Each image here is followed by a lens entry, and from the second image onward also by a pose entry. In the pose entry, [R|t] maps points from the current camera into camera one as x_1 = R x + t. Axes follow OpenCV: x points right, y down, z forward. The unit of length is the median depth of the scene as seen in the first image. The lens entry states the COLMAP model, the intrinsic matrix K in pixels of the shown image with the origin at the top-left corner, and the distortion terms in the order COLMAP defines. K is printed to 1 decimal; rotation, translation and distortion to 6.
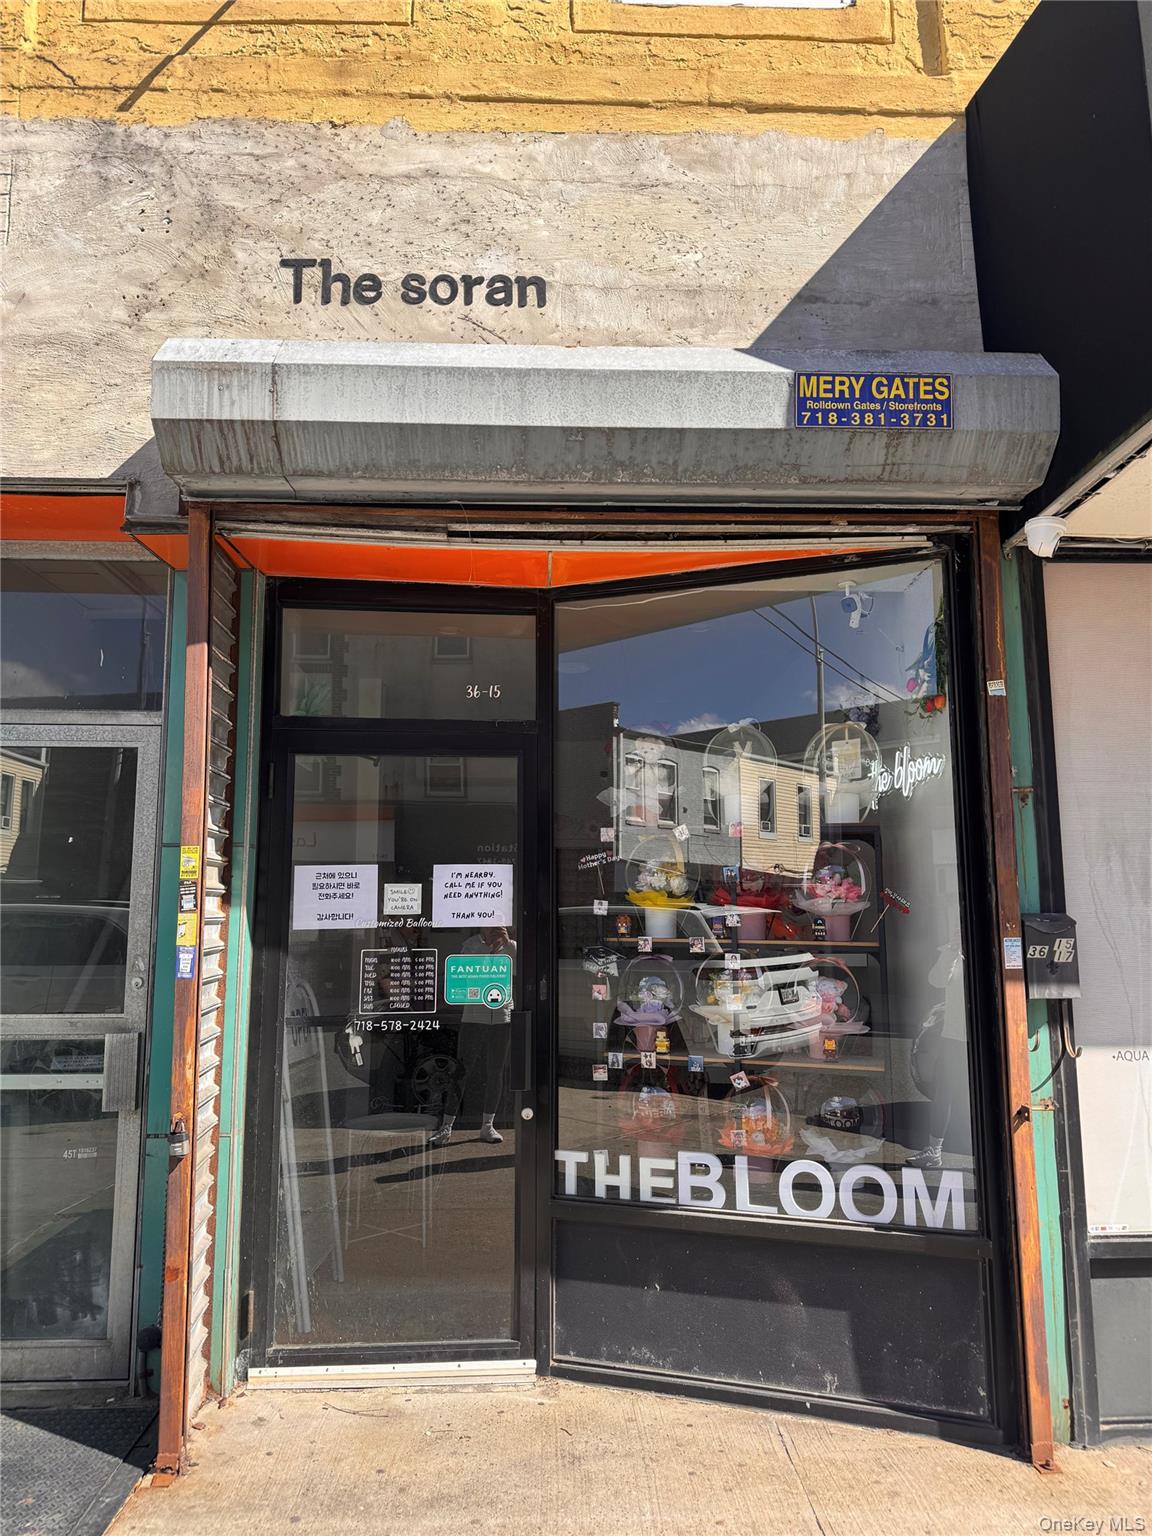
lens RADIAL K [[1081.8, 0, 582.1], [0, 1081.8, 768.2], [0, 0, 1]] dist [0.014300, -0.005704]
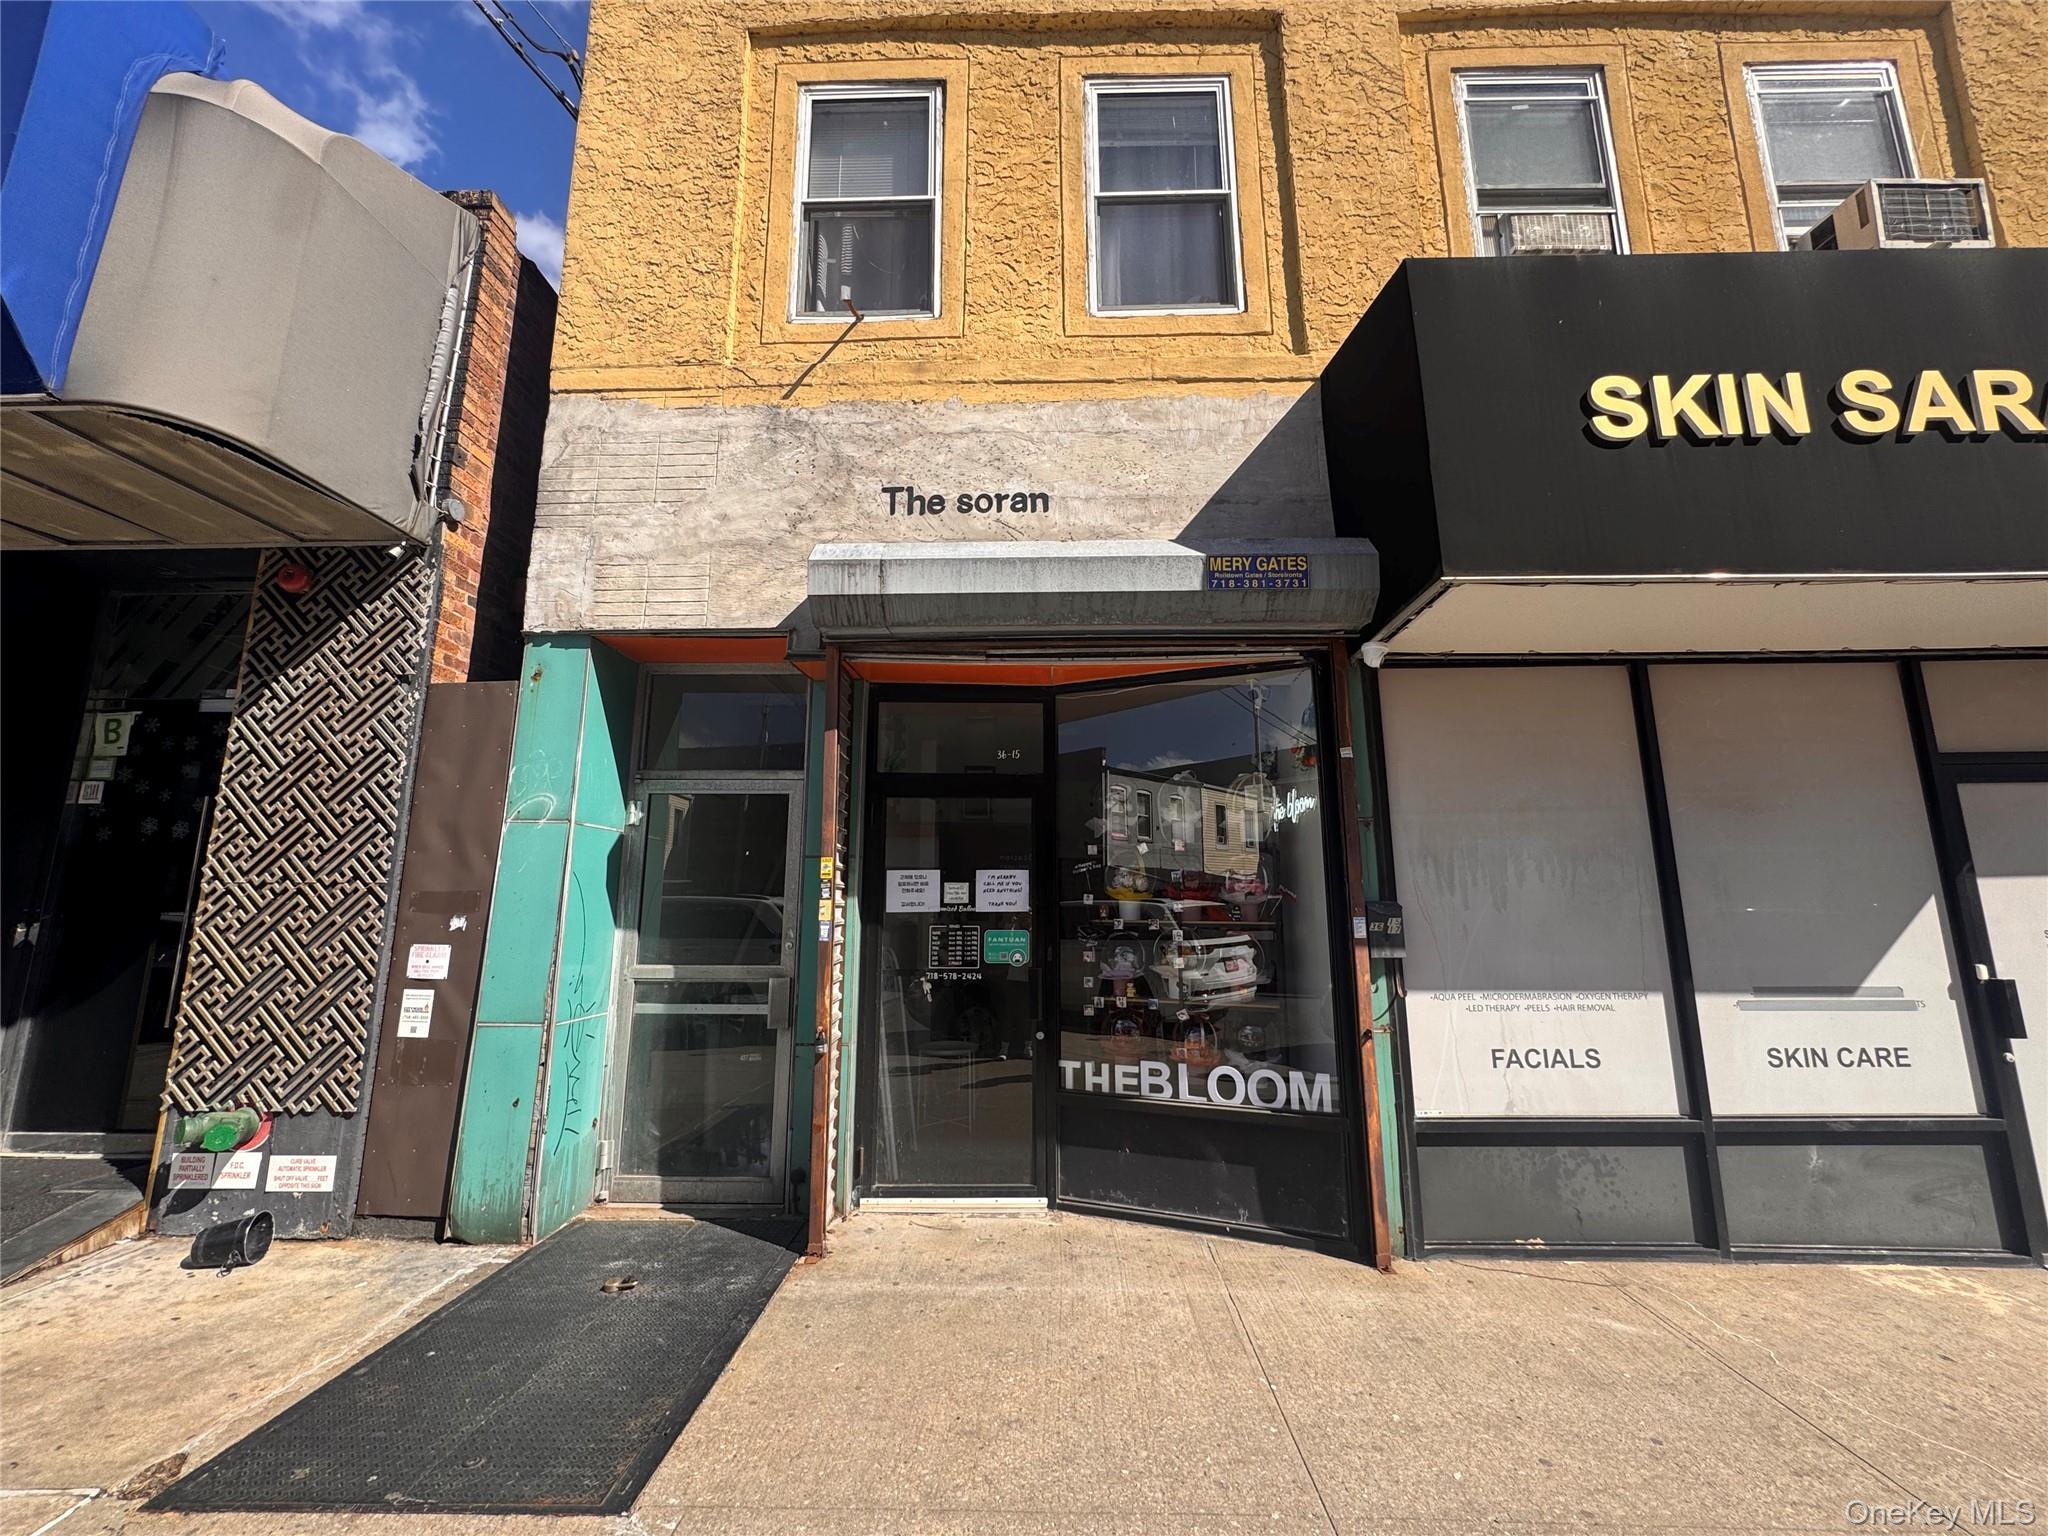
lens RADIAL K [[821.0, 0, 1029.9], [0, 821.0, 764.4], [0, 0, 1]] dist [-0.003509, 0.000430]
pose [[0.998194, -0.008475, -0.059476, 0.006705], [0.006181, 0.999234, -0.038648, -0.014884], [0.059758, 0.038211, 0.997481, -0.167614]]
